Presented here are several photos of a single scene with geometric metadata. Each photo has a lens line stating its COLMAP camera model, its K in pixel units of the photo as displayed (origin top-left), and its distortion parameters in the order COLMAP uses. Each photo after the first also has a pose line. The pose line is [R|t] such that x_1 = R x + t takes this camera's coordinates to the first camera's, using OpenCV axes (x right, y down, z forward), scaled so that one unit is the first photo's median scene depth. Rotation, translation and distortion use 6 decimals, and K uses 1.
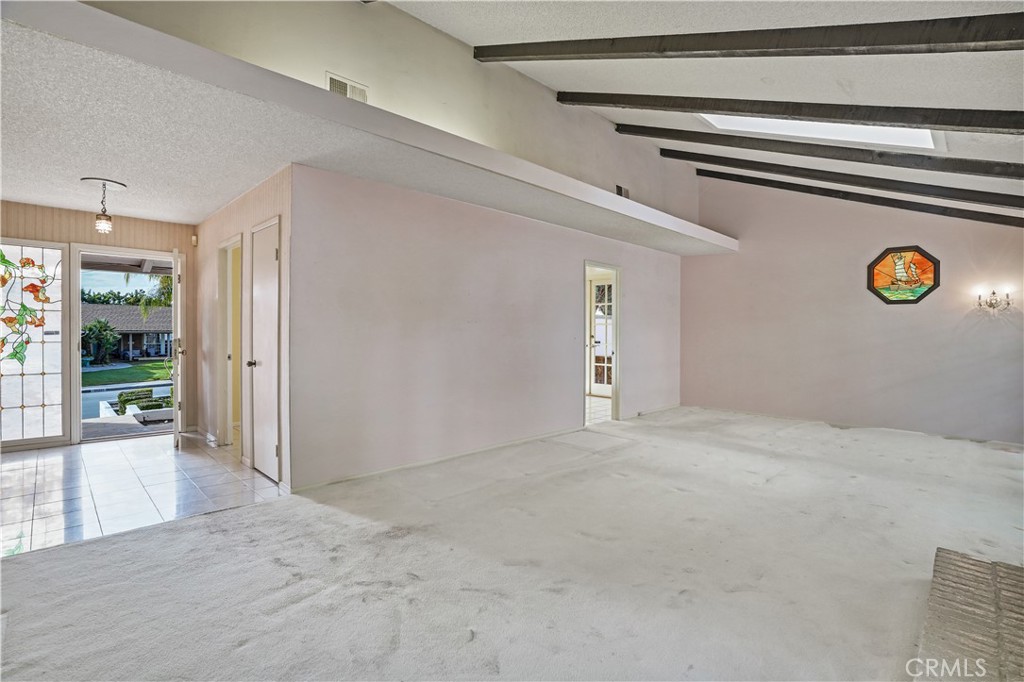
lens RADIAL K [[501.1, 0, 508.7], [0, 501.1, 336.2], [0, 0, 1]] dist [-0.064211, 0.026059]
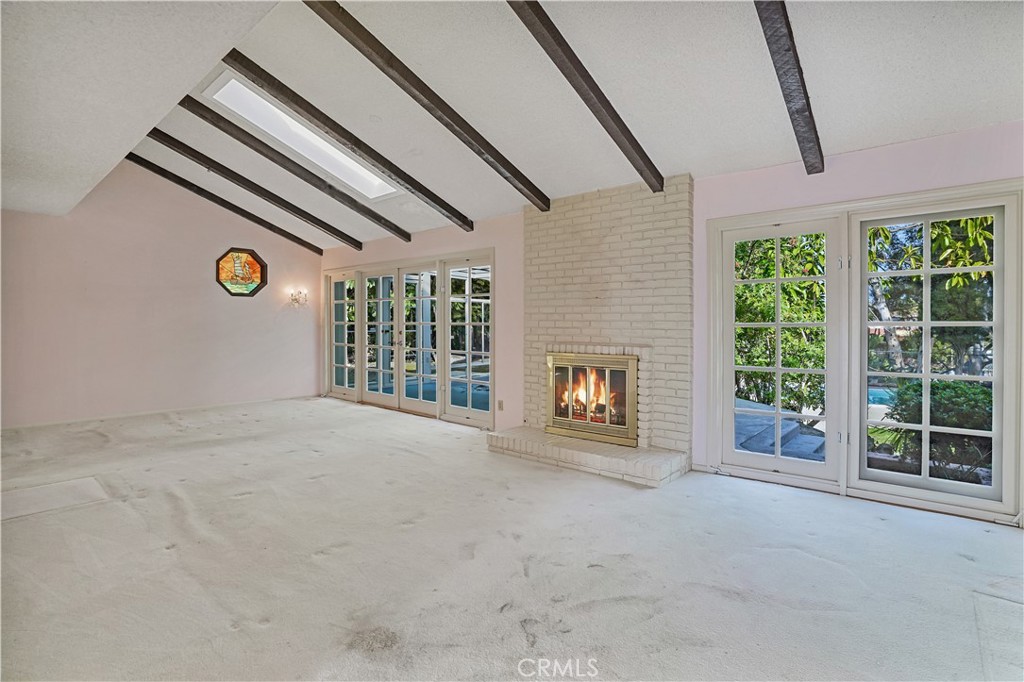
lens RADIAL K [[488.0, 0, 512.3], [0, 488.0, 339.8], [0, 0, 1]] dist [-0.066507, 0.027066]
pose [[-0.095727, -0.039416, 0.994627, -0.592336], [0.003907, 0.999193, 0.039973, -0.006259], [-0.995400, 0.007713, -0.095495, 0.628135]]
